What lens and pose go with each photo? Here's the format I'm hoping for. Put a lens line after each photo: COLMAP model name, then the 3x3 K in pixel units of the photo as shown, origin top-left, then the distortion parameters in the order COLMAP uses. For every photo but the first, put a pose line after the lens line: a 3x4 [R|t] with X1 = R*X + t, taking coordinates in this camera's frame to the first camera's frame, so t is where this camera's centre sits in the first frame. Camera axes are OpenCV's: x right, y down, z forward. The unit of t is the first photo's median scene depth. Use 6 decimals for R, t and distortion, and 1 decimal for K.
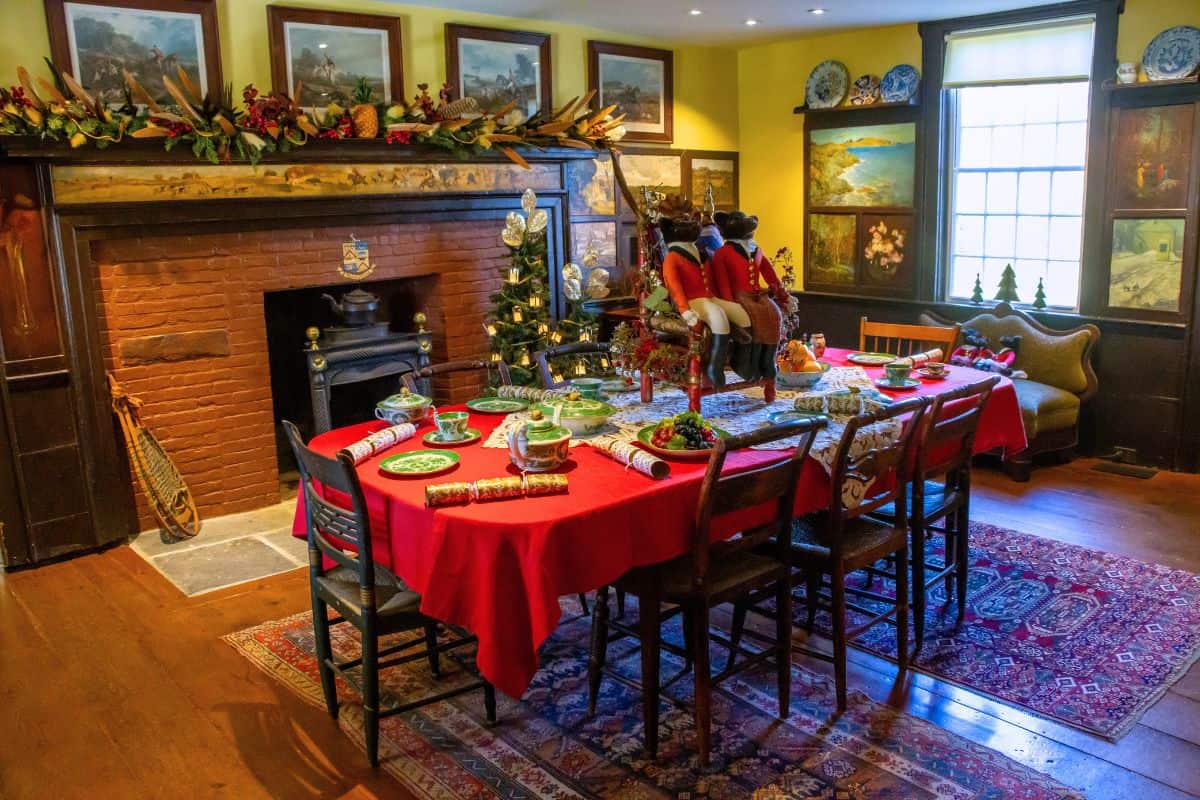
lens RADIAL K [[980.6, 0, 600.0], [0, 980.6, 400.0], [0, 0, 1]] dist [-0.182283, 0.177473]
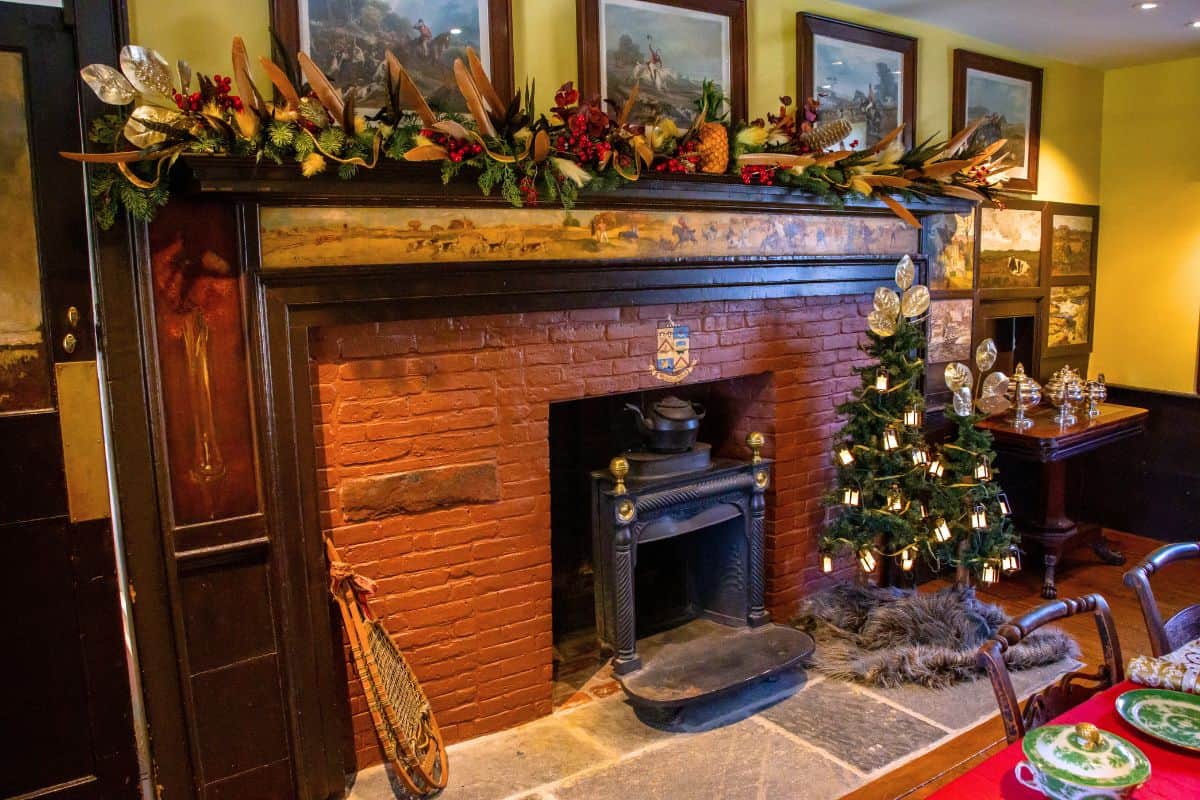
lens RADIAL K [[980.6, 0, 600.0], [0, 980.6, 400.0], [0, 0, 1]] dist [-0.182283, 0.177473]
pose [[0.995634, 0.030723, -0.088138, -0.258187], [-0.034168, 0.998699, -0.037840, -0.090888], [0.086861, 0.040686, 0.995389, 0.341246]]
